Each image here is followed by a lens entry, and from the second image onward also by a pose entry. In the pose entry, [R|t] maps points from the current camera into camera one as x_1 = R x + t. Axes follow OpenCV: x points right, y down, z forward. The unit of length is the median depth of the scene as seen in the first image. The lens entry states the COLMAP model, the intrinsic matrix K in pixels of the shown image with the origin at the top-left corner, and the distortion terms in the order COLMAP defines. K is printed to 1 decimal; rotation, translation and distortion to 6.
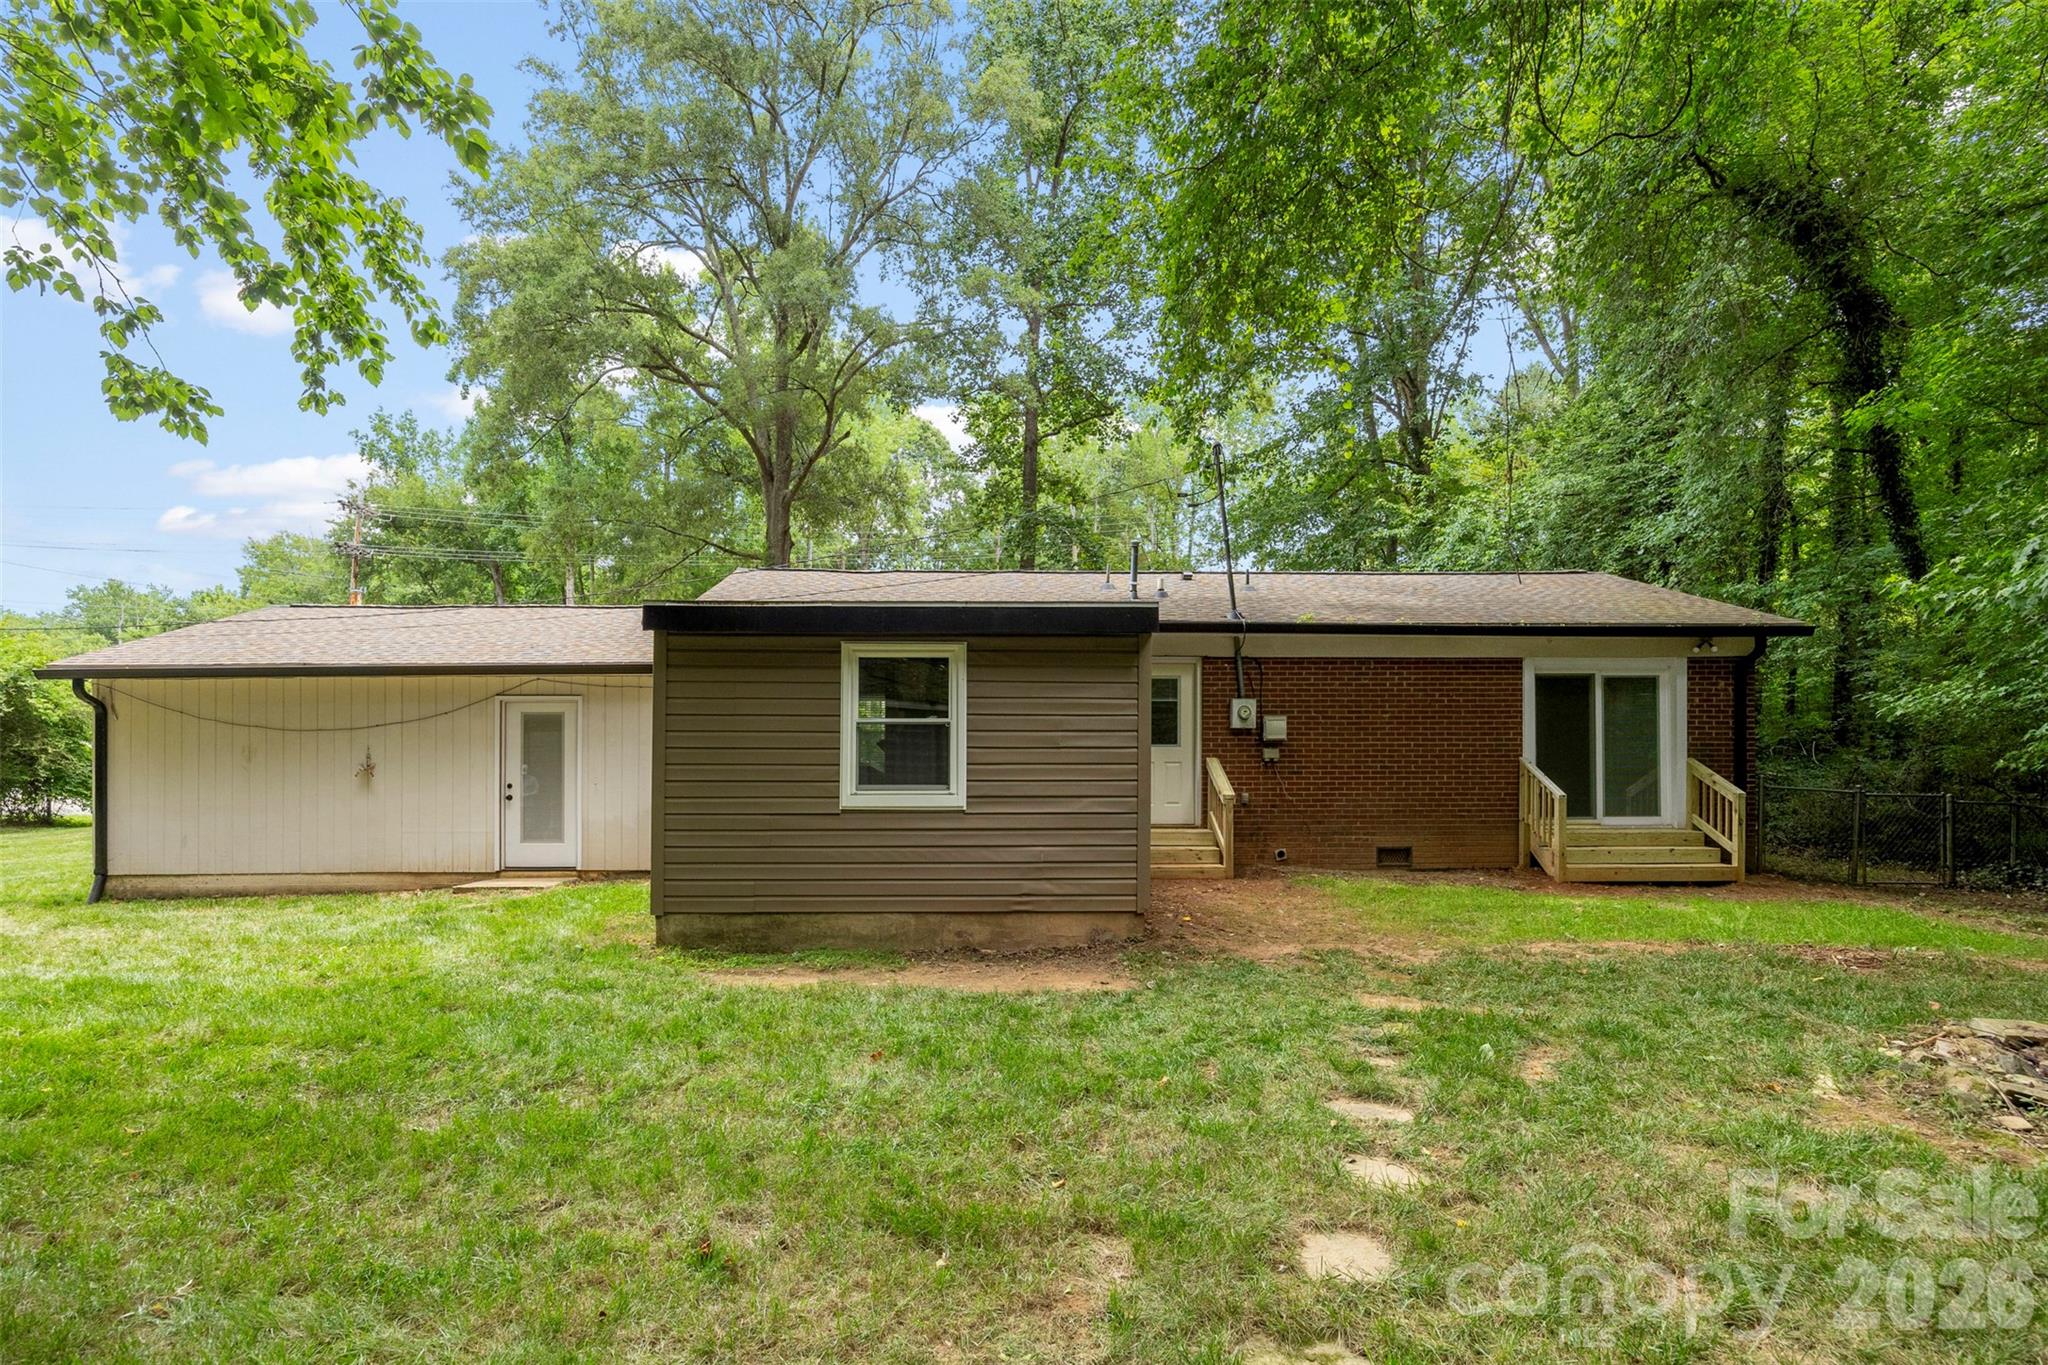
lens RADIAL K [[1101.2, 0, 1023.7], [0, 1101.2, 744.2], [0, 0, 1]] dist [-0.002463, 0.000052]
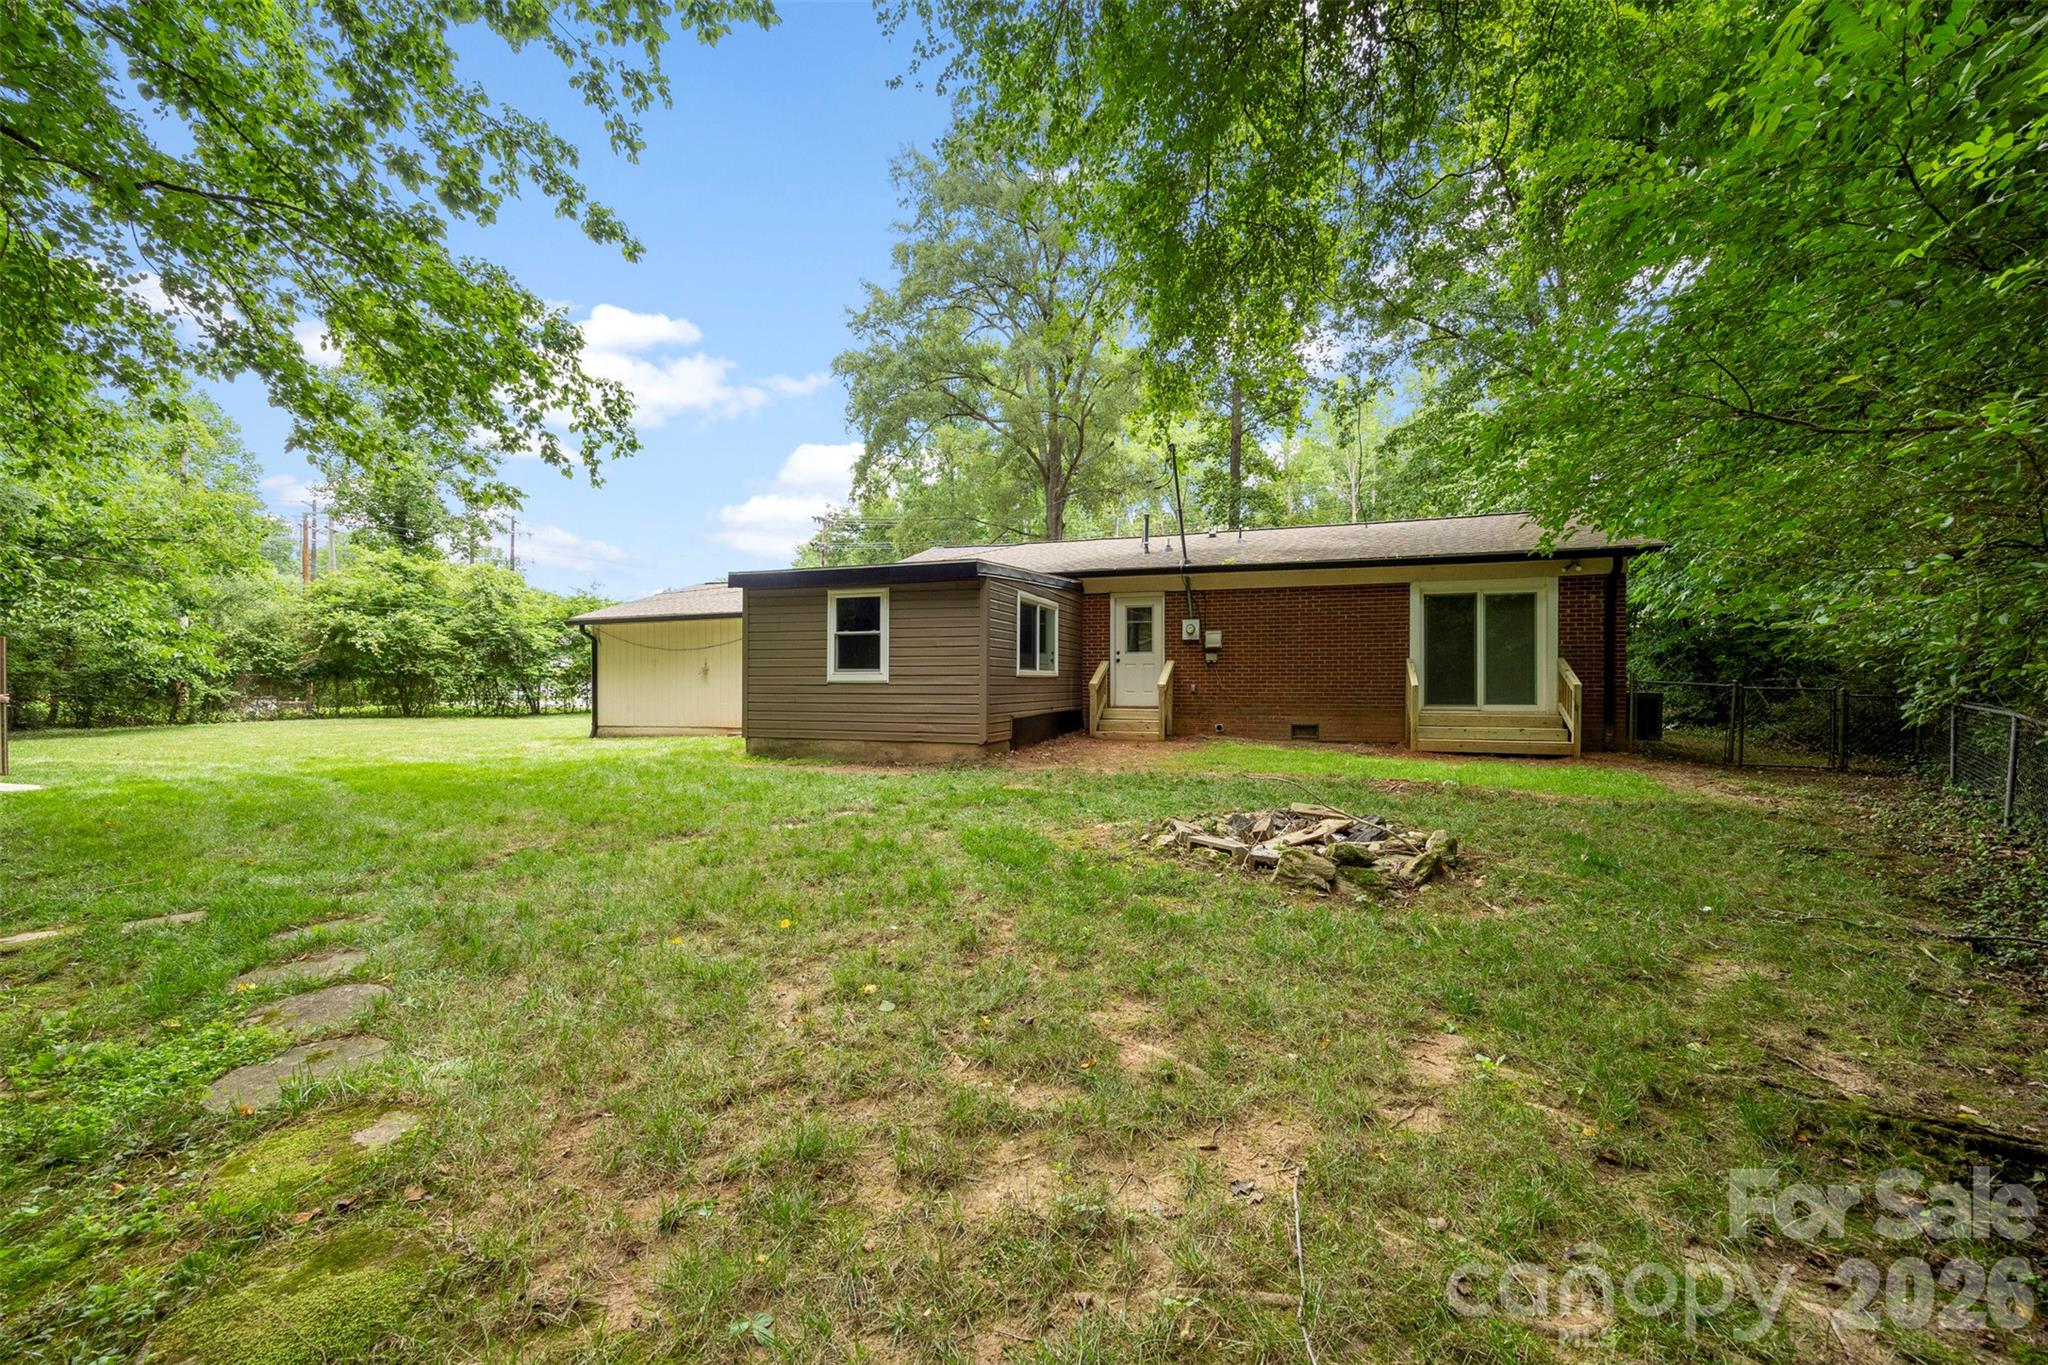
lens RADIAL K [[838.6, 0, 1024.0], [0, 838.6, 682.5], [0, 0, 1]] dist [-0.000301, -0.000012]
pose [[0.930809, 0.000724, -0.365505, 0.397297], [0.003919, 0.999921, 0.011960, 0.027371], [0.365485, -0.012565, 0.930733, -0.103823]]
